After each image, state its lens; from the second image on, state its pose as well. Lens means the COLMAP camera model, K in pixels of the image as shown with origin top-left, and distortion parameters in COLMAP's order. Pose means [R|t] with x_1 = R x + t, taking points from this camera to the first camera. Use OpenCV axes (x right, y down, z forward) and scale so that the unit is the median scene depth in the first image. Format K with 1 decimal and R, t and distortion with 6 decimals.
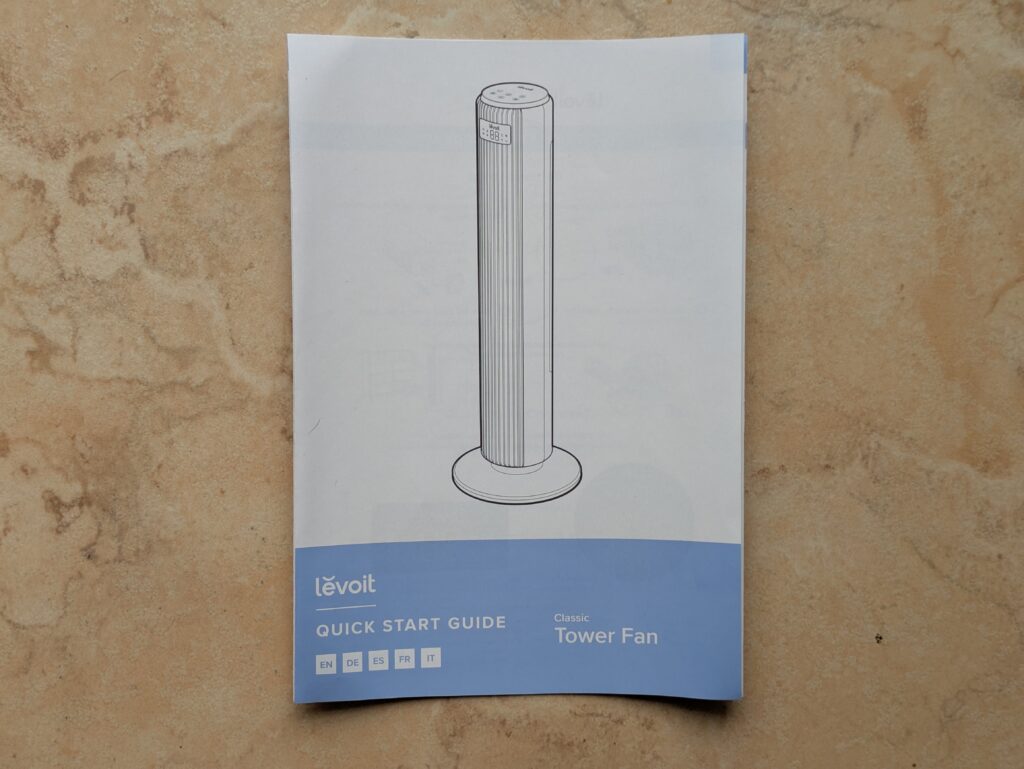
lens RADIAL K [[1516.9, 0, 522.2], [0, 1516.9, 431.5], [0, 0, 1]] dist [0.014565, 0.000000]
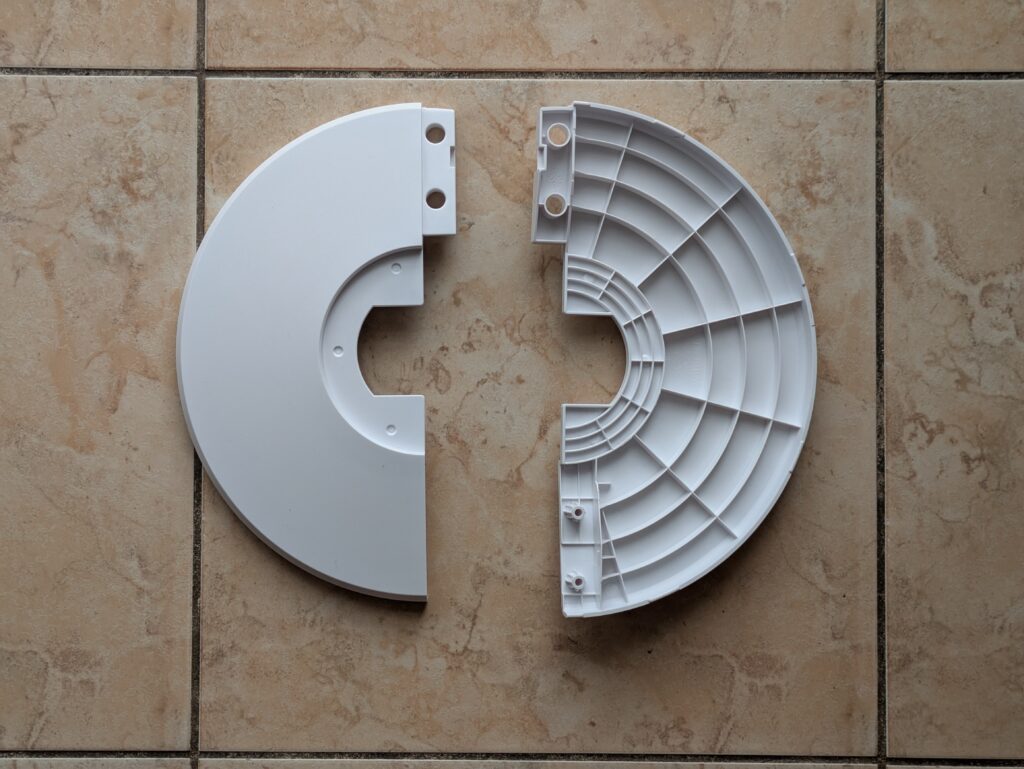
lens RADIAL K [[1516.9, 0, 516.6], [0, 1516.9, 385.5], [0, 0, 1]] dist [0.014565, 0.000000]
pose [[0.849768, 0.039358, 0.525685, -0.239820], [-0.008135, 0.998069, -0.061575, 0.056703], [-0.527094, 0.048048, 0.848448, -0.925936]]
